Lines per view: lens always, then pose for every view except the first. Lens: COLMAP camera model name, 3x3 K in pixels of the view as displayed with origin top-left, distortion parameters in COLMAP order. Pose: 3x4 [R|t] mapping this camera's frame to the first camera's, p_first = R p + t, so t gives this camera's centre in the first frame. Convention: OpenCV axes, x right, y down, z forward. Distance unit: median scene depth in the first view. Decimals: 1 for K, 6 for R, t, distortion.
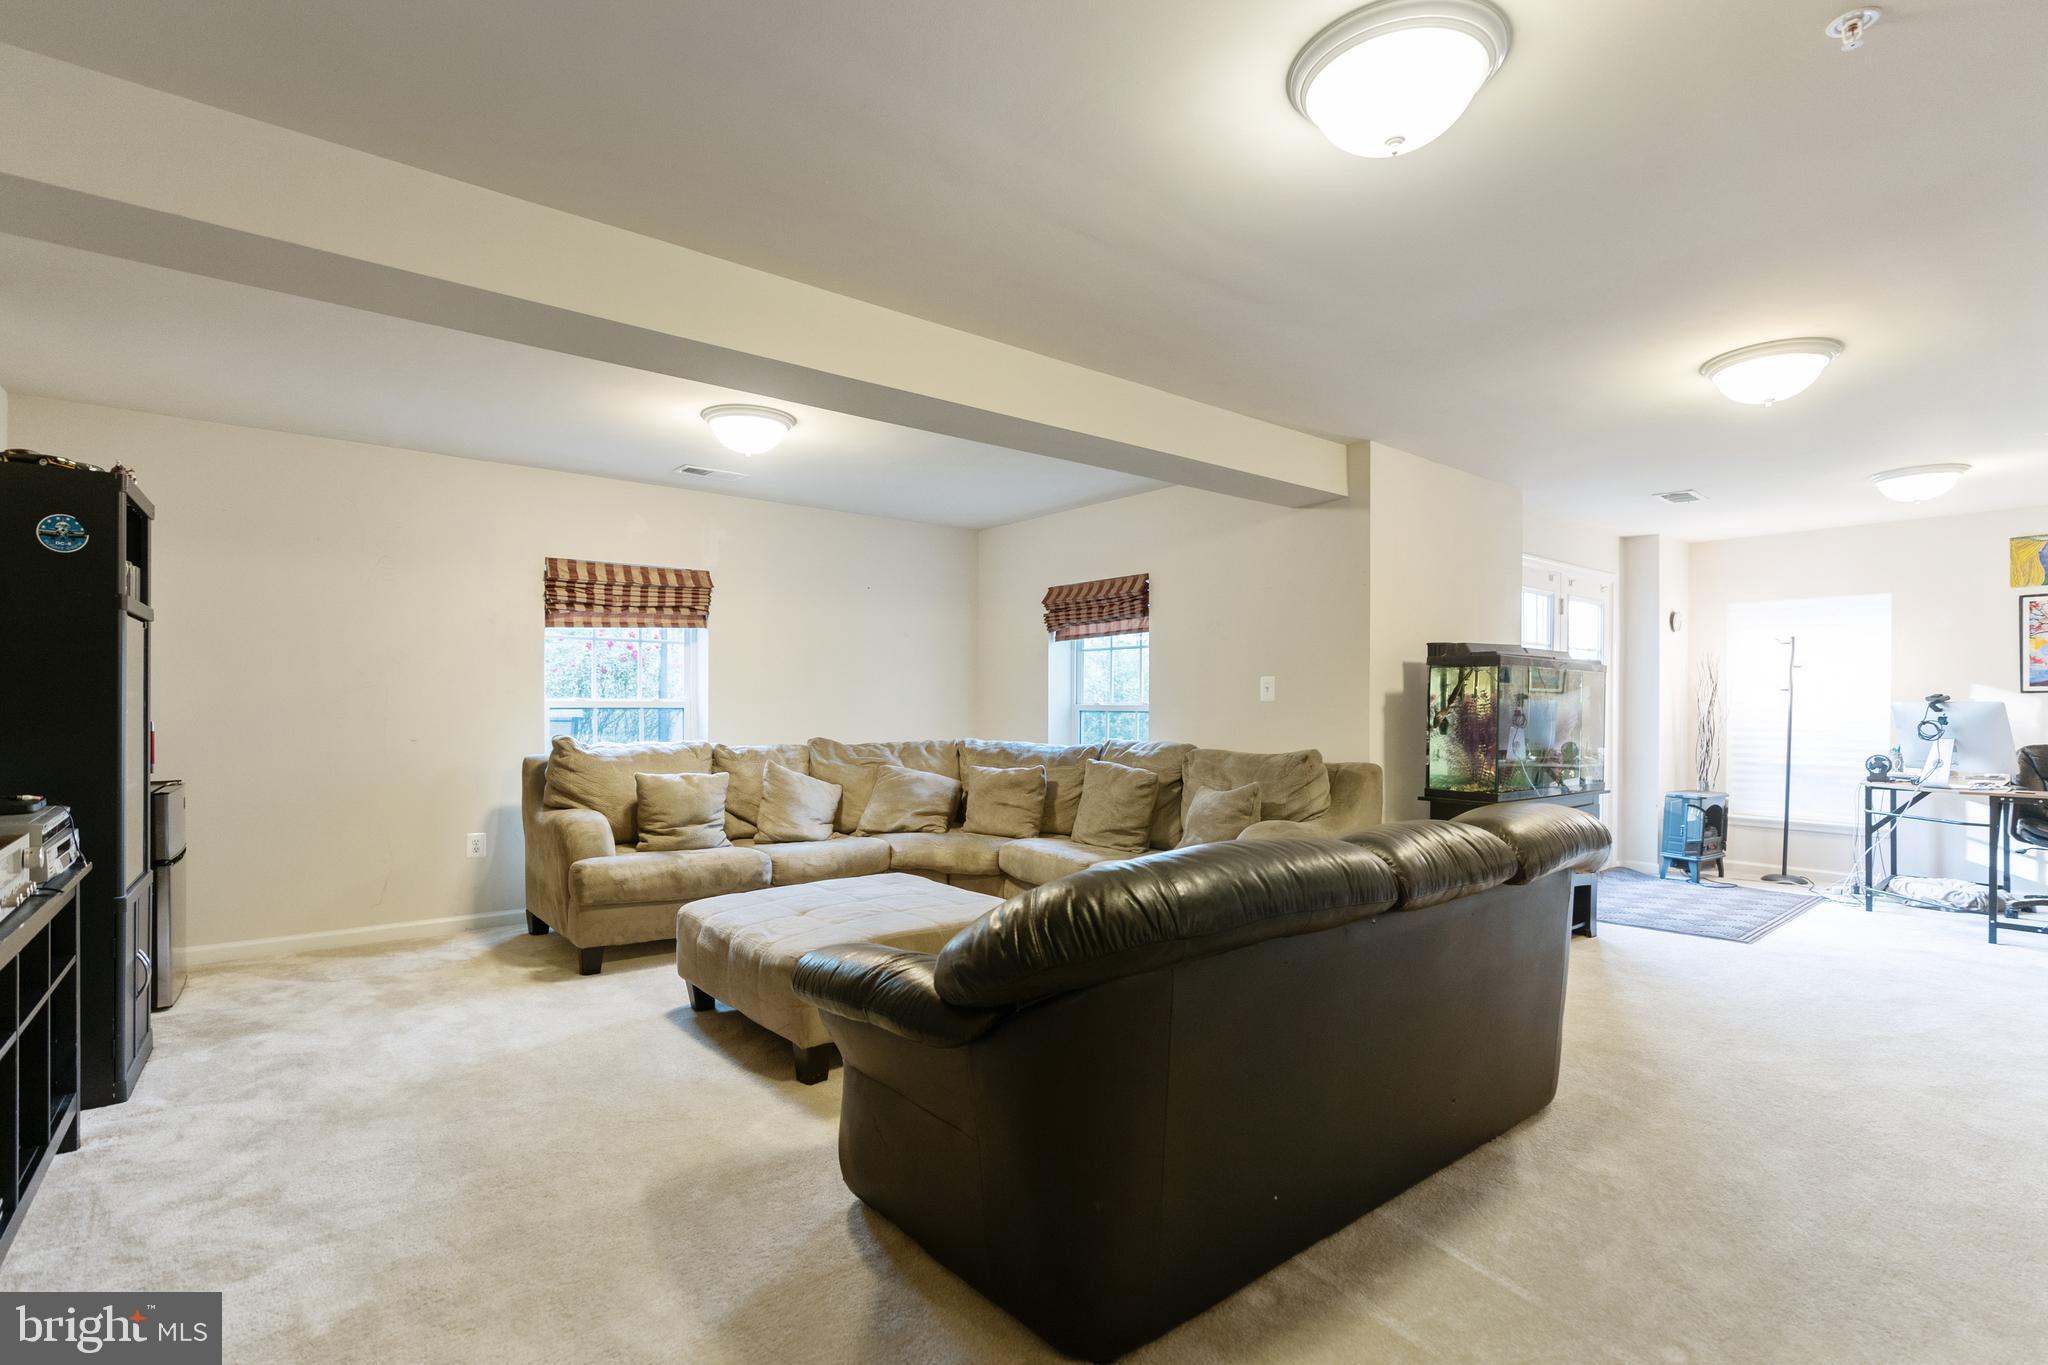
lens RADIAL K [[959.3, 0, 1019.7], [0, 959.3, 739.1], [0, 0, 1]] dist [-0.000743, 0.003537]
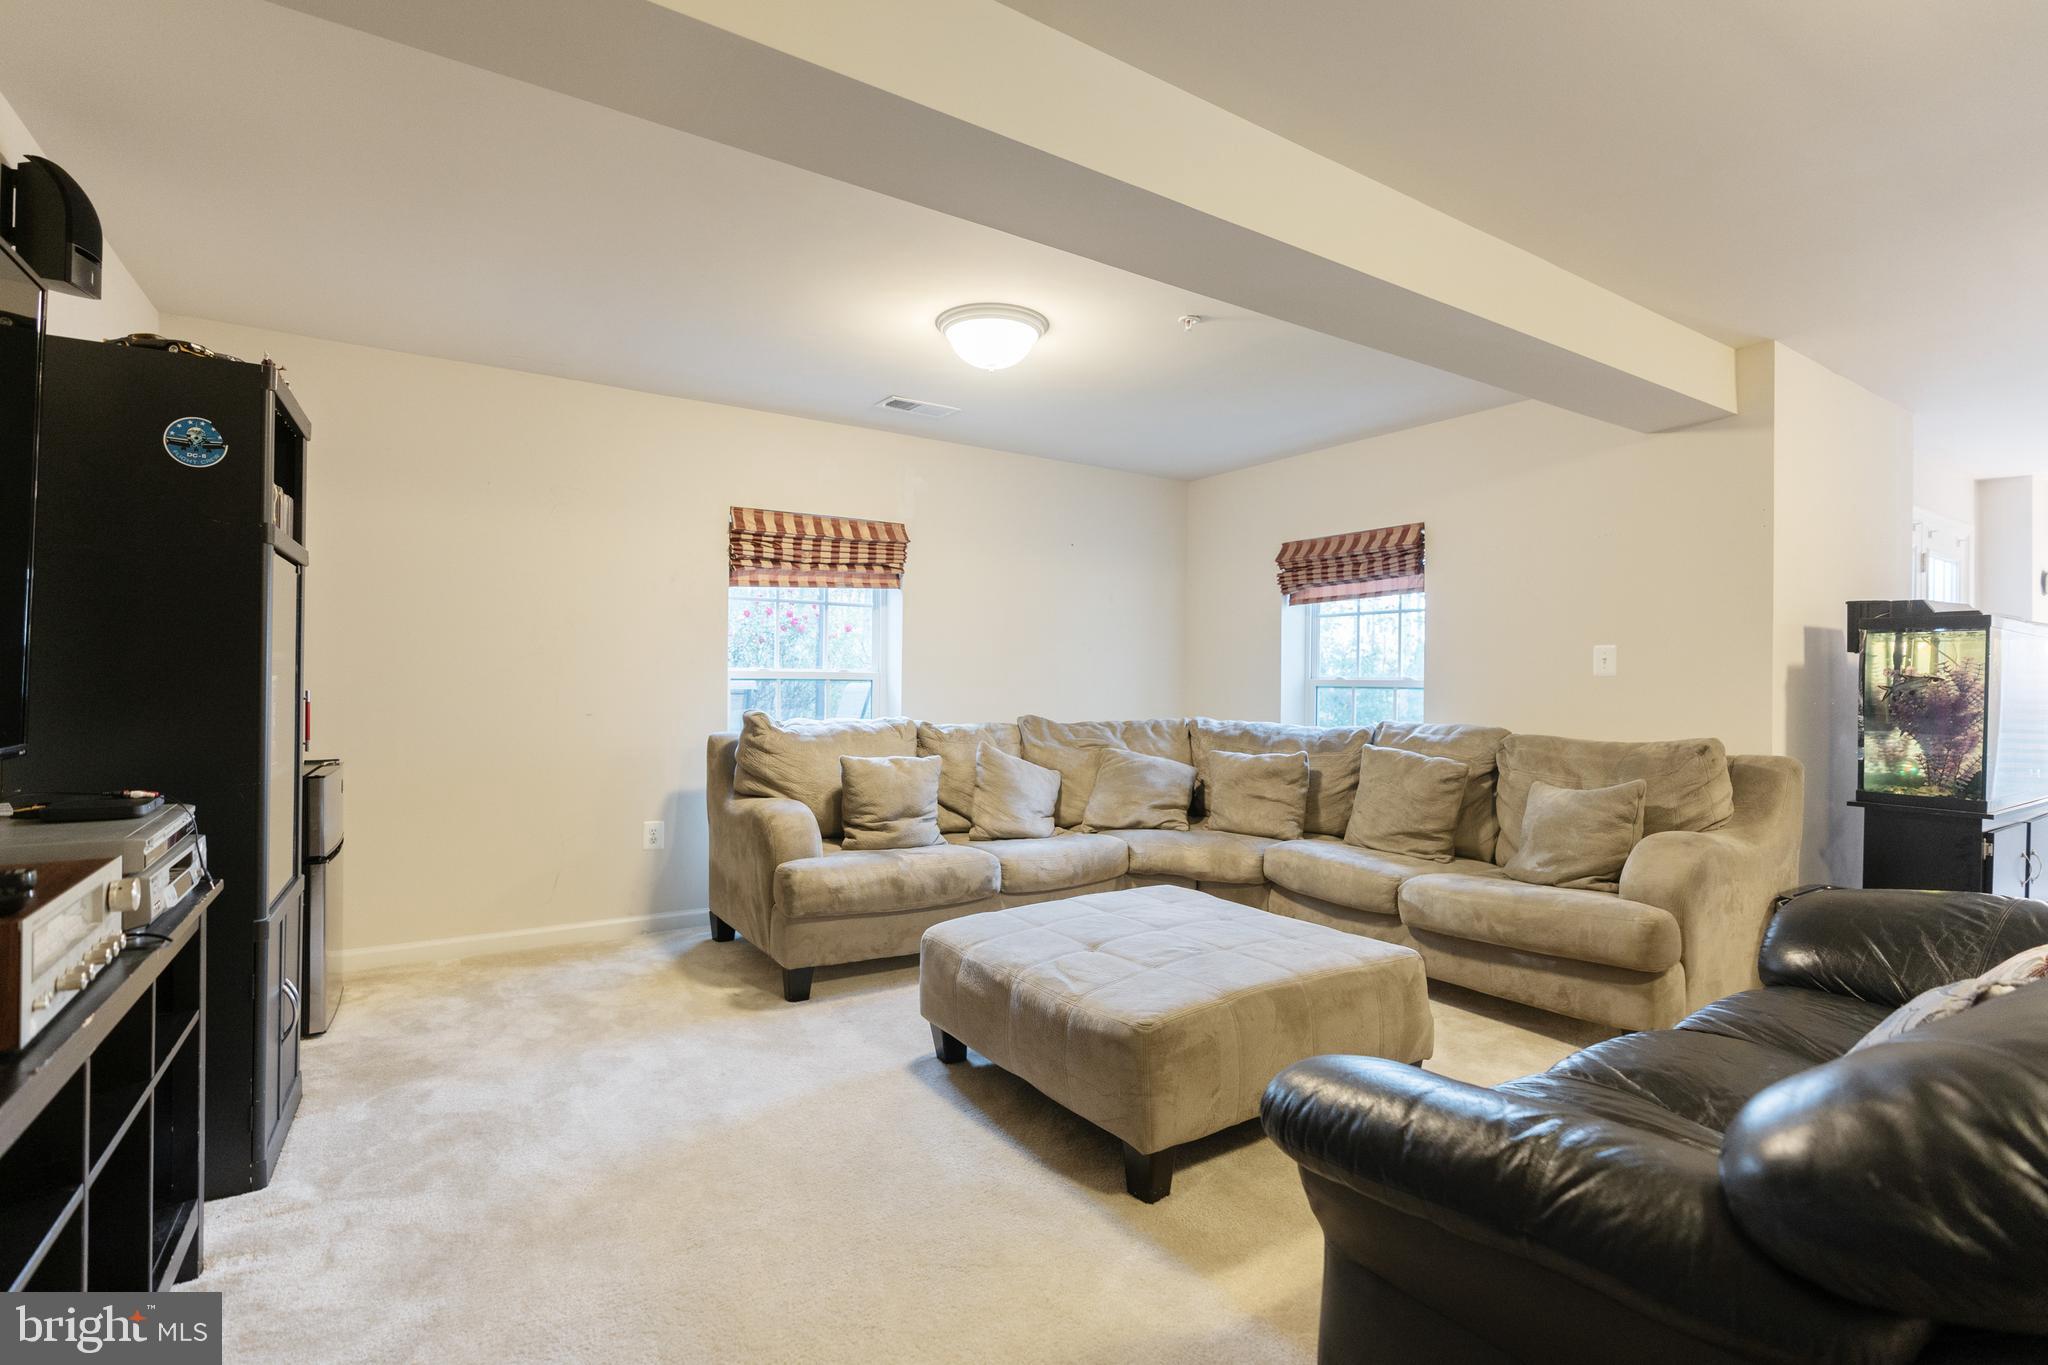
lens RADIAL K [[959.3, 0, 1046.1], [0, 959.3, 713.4], [0, 0, 1]] dist [-0.000743, 0.003537]
pose [[0.996419, 0.009434, -0.084030, -0.164210], [-0.009581, 0.999953, -0.001347, -0.002931], [0.084013, 0.002147, 0.996462, 0.190214]]
